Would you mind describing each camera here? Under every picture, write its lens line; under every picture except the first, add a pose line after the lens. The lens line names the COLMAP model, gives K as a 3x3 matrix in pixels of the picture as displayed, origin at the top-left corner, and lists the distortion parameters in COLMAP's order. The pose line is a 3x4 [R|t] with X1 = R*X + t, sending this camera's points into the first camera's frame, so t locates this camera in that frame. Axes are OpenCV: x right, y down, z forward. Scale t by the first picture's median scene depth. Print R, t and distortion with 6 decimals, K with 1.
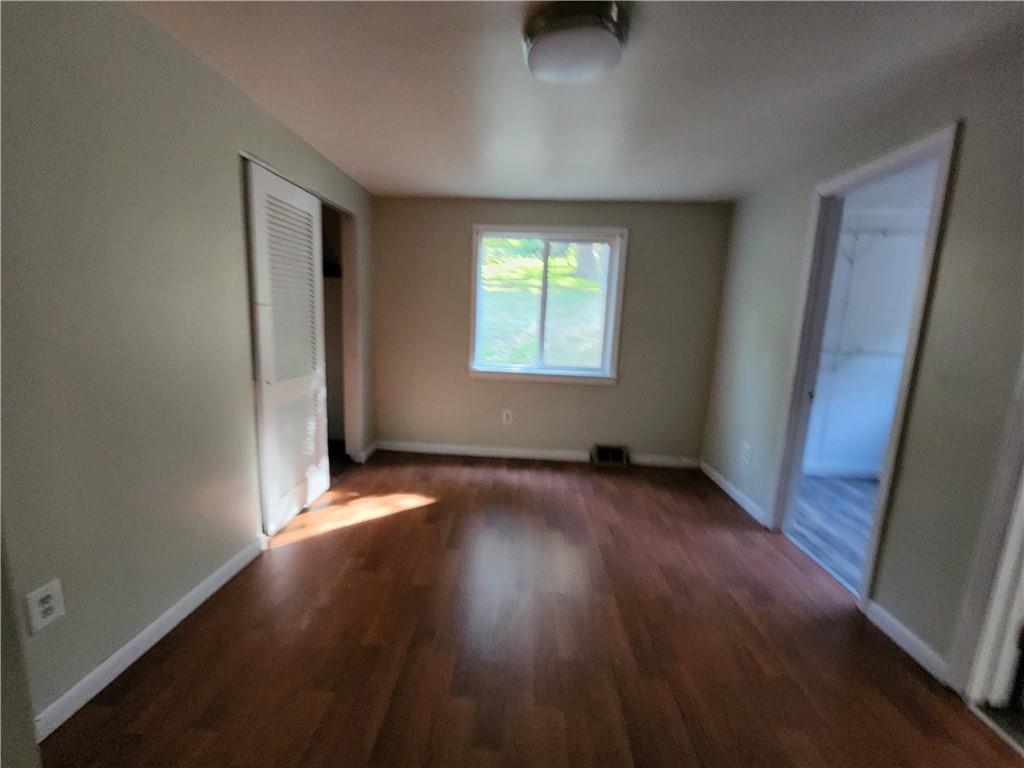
lens RADIAL K [[421.2, 0, 516.6], [0, 421.2, 382.7], [0, 0, 1]] dist [-0.000587, -0.000217]
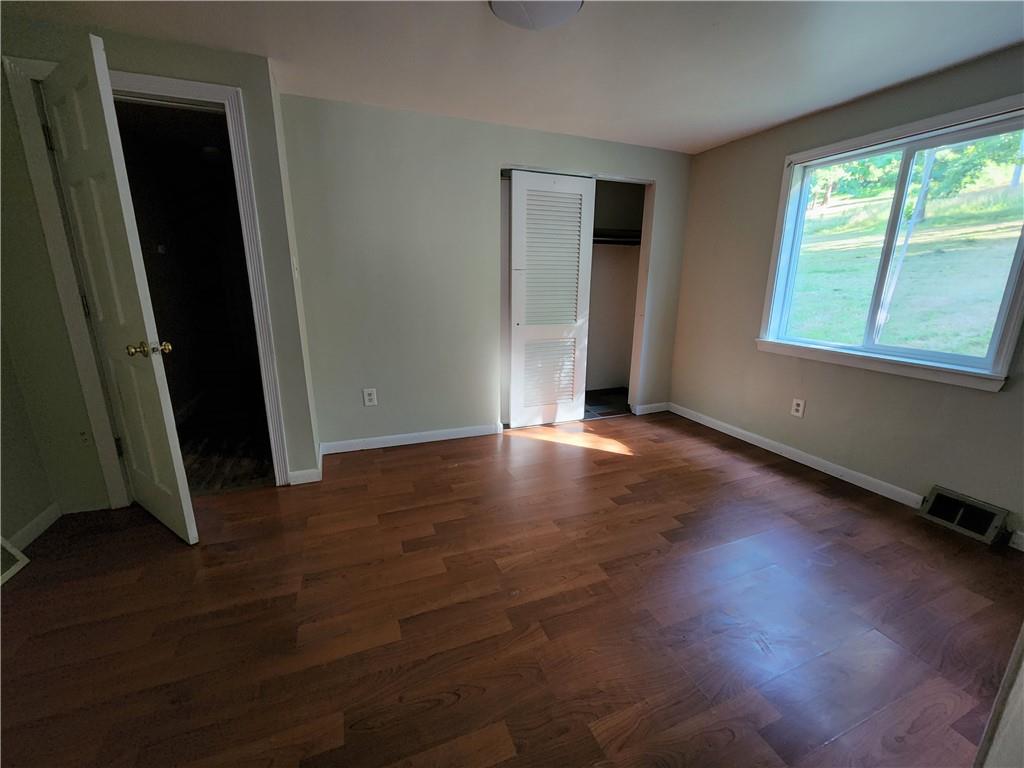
lens RADIAL K [[421.2, 0, 516.5], [0, 421.2, 389.4], [0, 0, 1]] dist [-0.000587, -0.000217]
pose [[0.431078, 0.190164, -0.882048, 0.565668], [-0.133402, 0.980229, 0.146135, 0.007094], [0.892399, 0.054671, 0.447923, 0.269072]]
